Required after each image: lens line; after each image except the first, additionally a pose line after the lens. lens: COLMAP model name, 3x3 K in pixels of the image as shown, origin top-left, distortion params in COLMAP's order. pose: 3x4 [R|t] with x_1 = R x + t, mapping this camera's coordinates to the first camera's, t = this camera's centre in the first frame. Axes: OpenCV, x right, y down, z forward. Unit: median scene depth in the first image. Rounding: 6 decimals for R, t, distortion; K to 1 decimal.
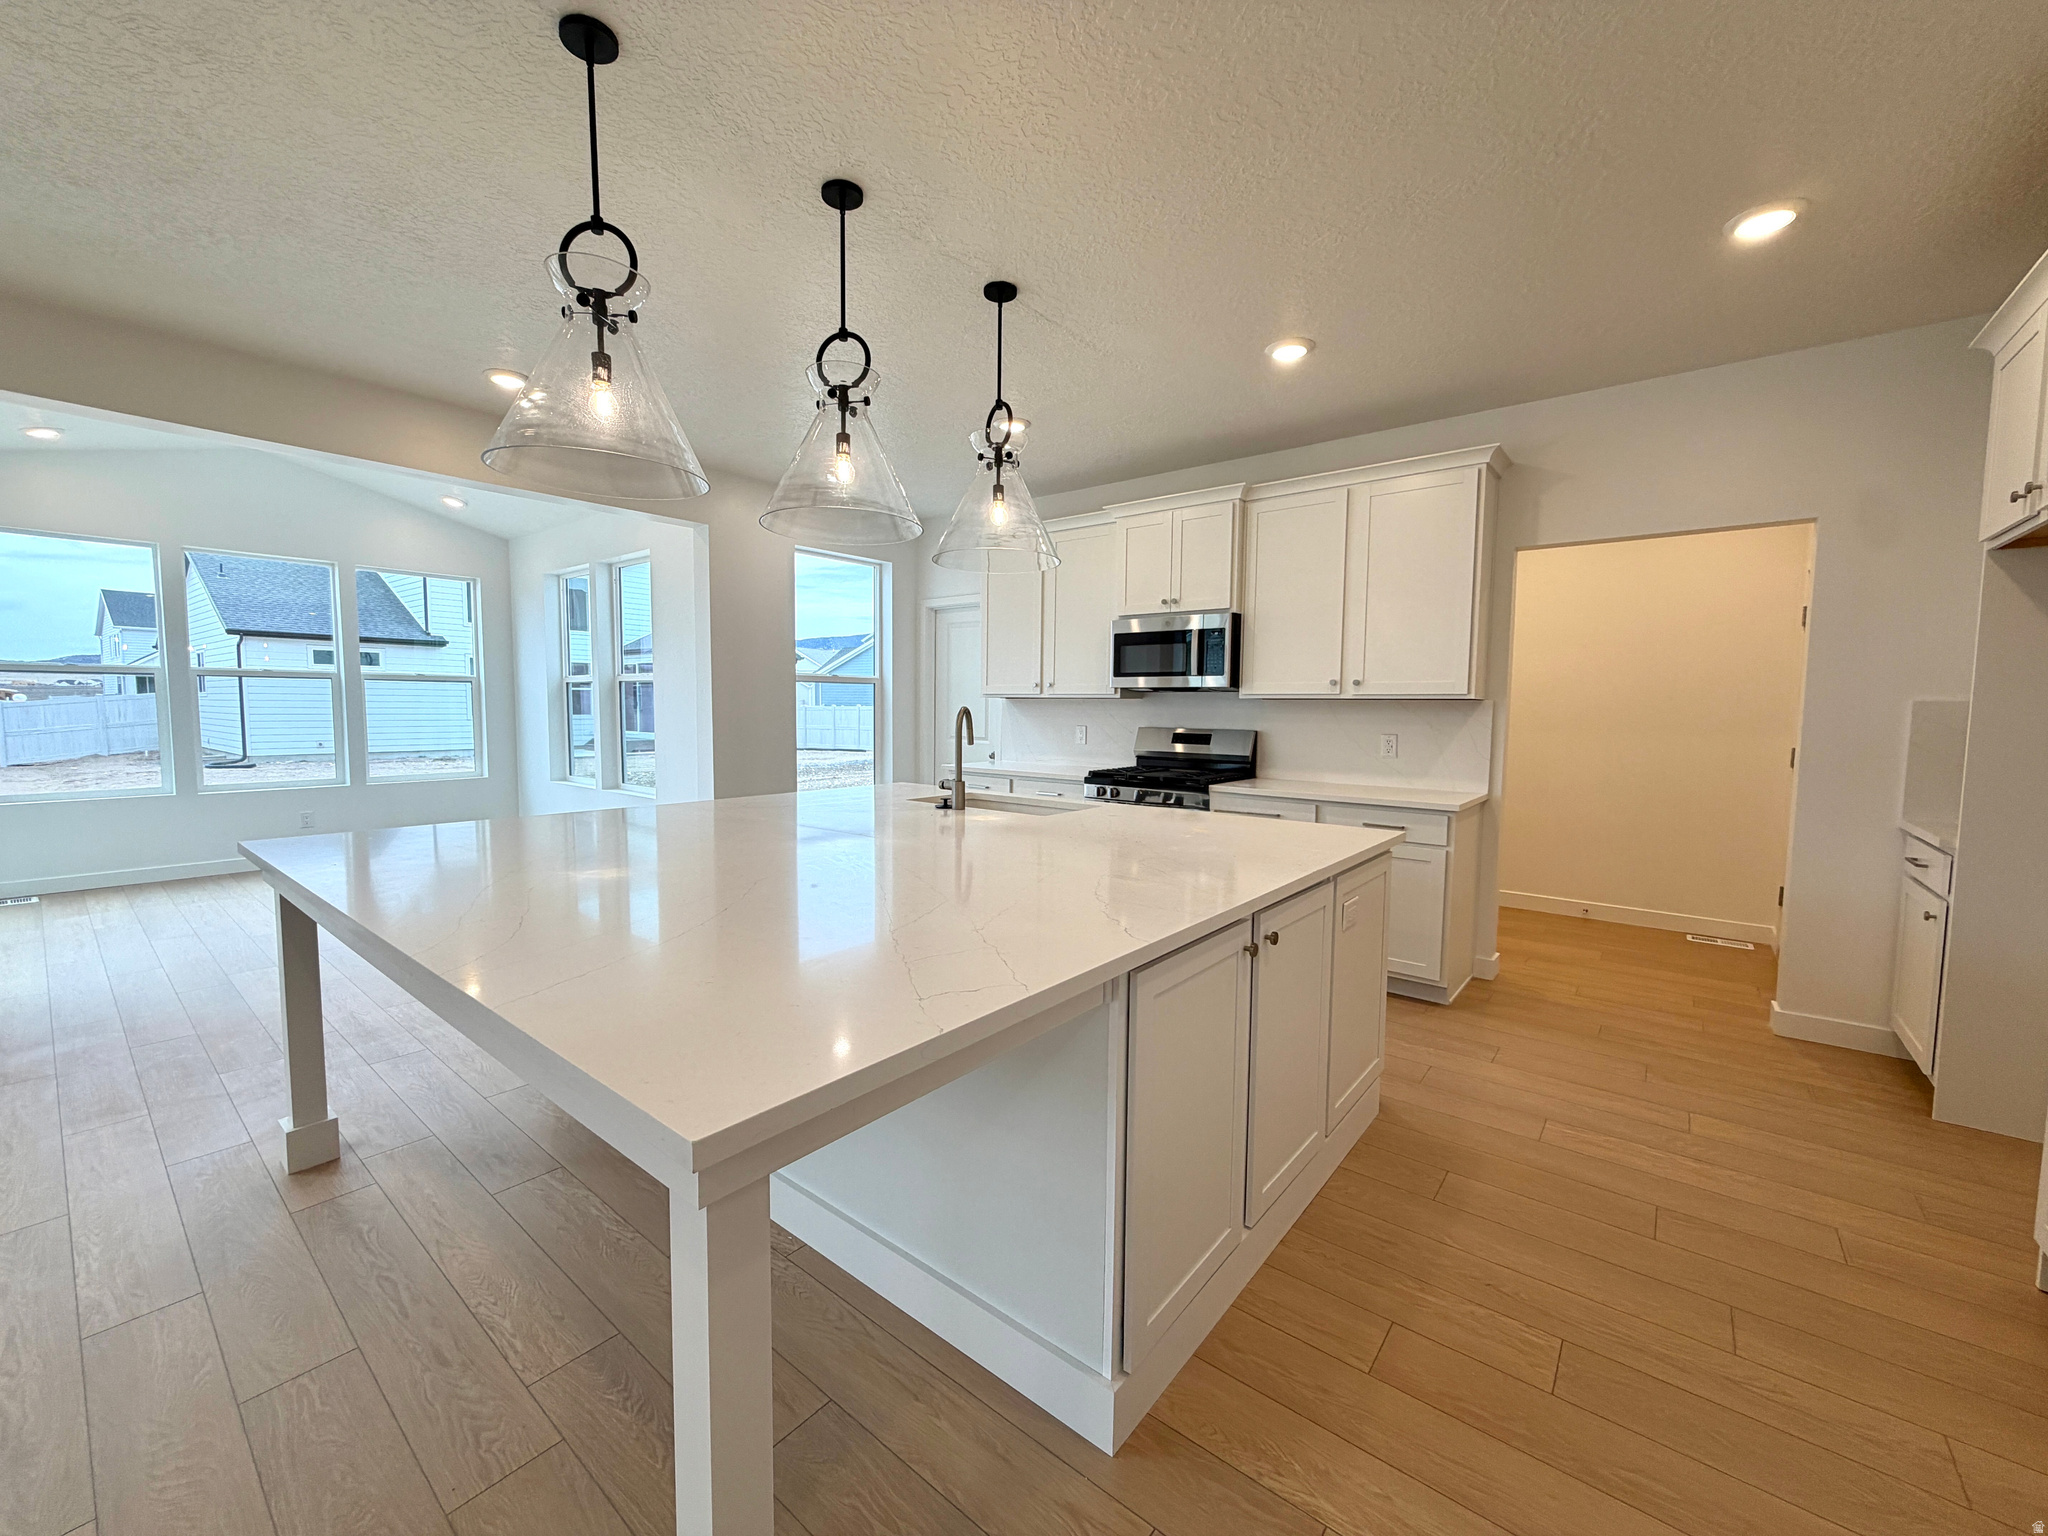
lens RADIAL K [[814.2, 0, 1024.0], [0, 814.2, 768.0], [0, 0, 1]] dist [-0.000828, 0.000060]
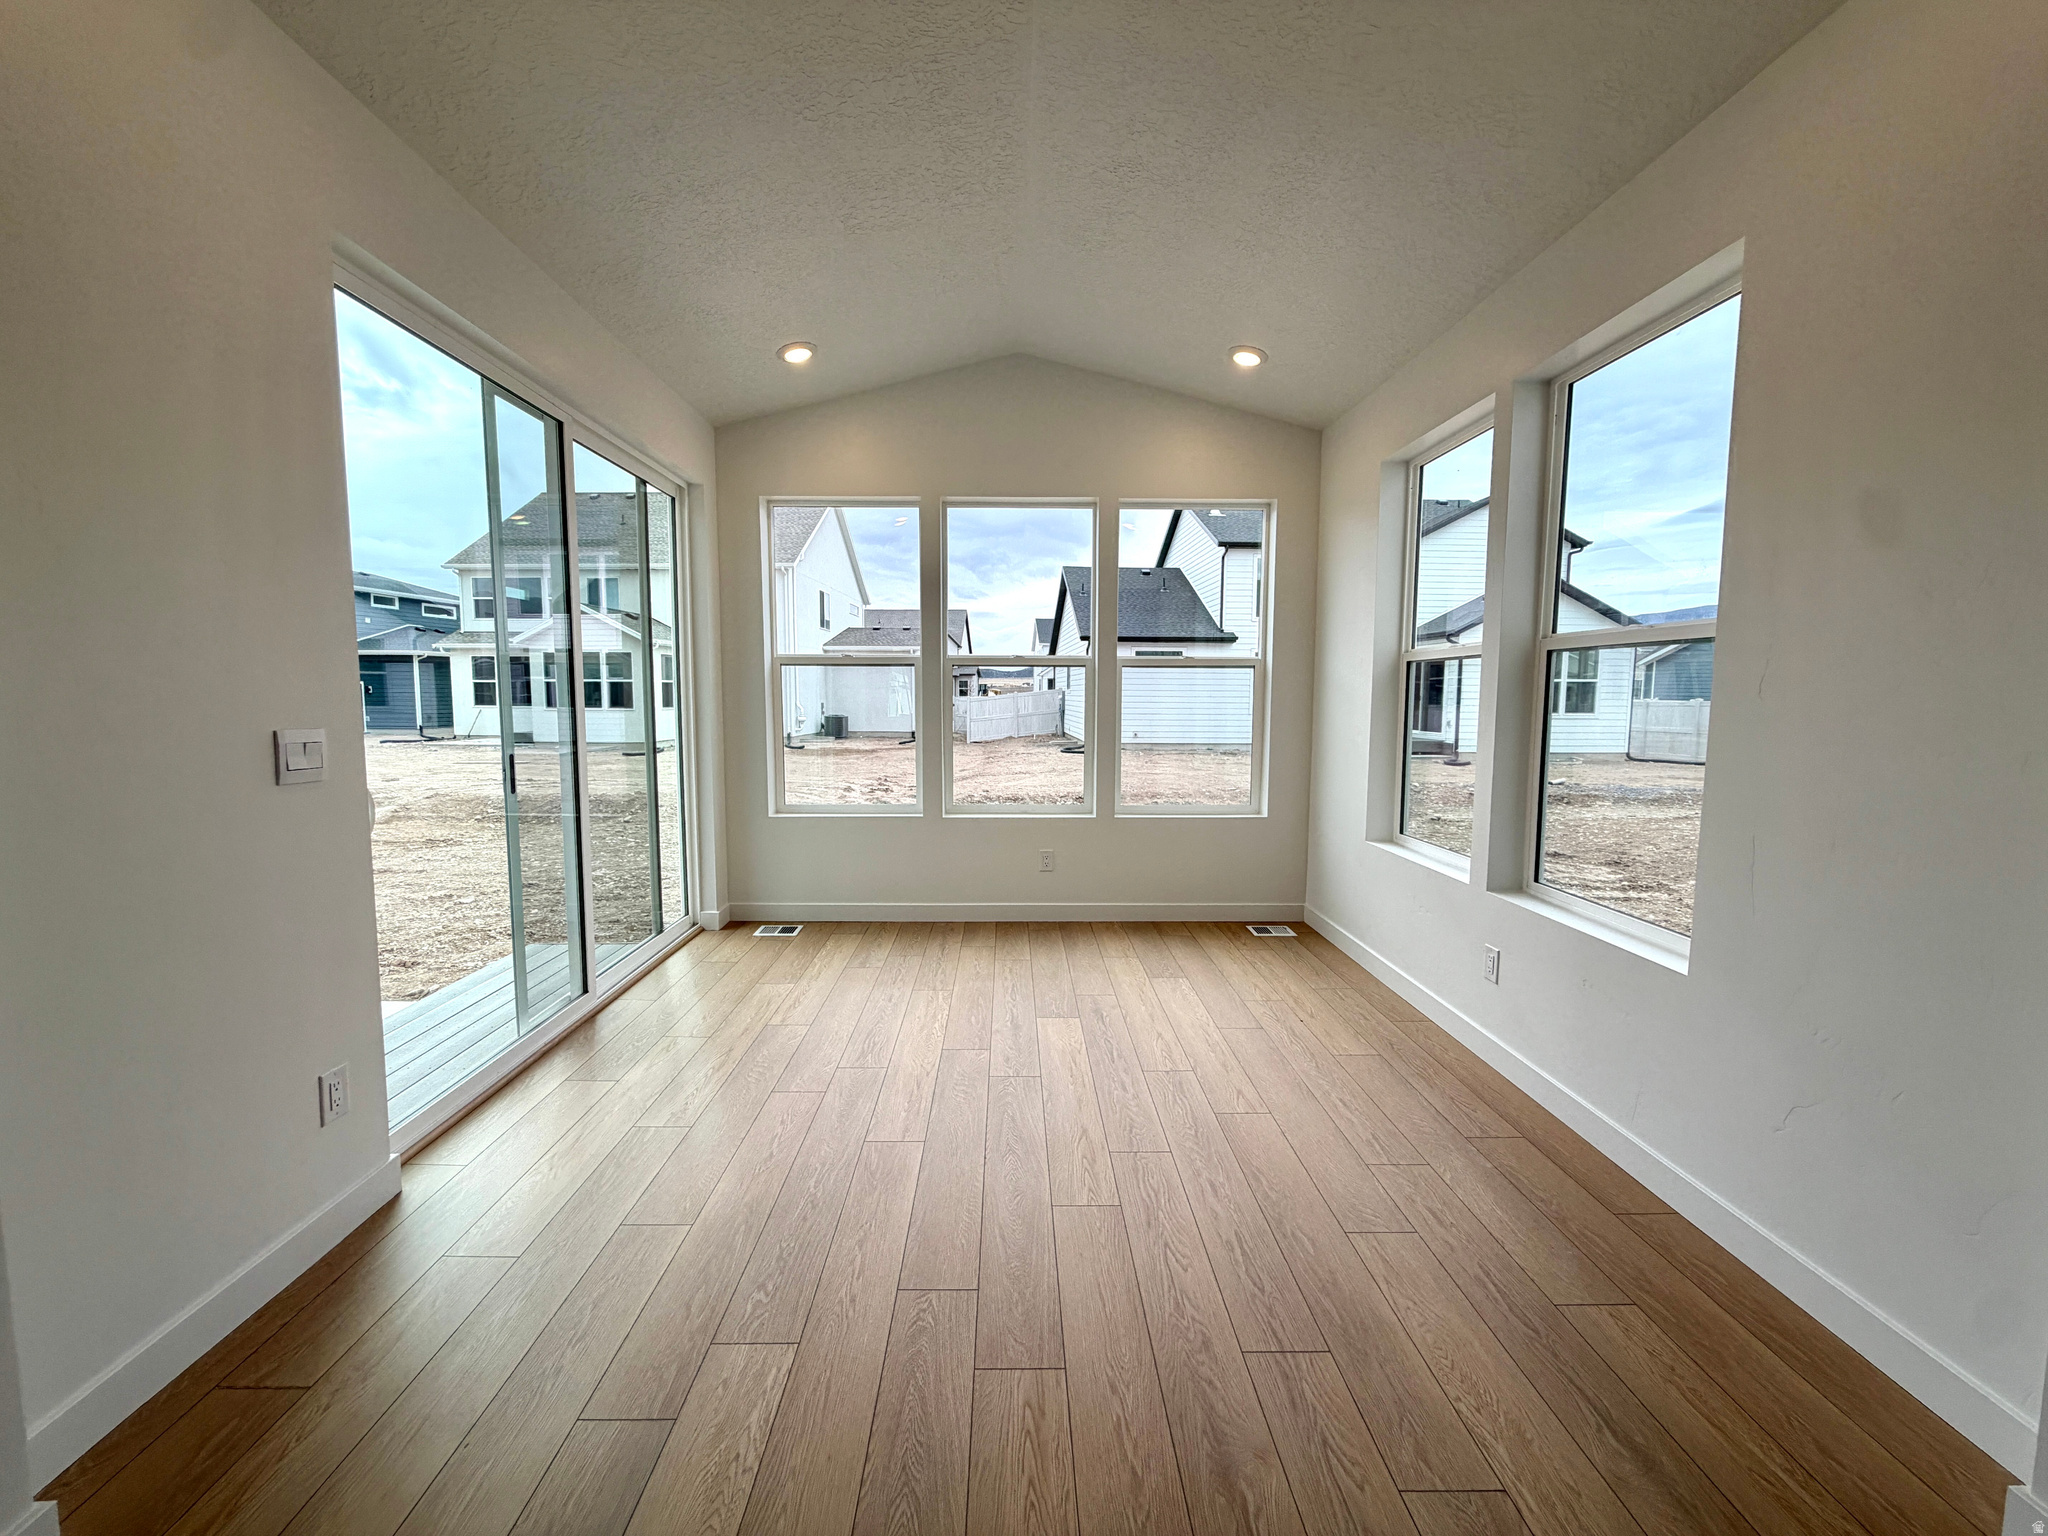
lens RADIAL K [[814.2, 0, 1024.0], [0, 814.2, 768.0], [0, 0, 1]] dist [-0.000828, 0.000060]
pose [[0.645360, 0.062217, -0.761341, -0.111882], [-0.055490, 0.997863, 0.034509, -0.013916], [0.761861, 0.019976, 0.647433, 0.165313]]
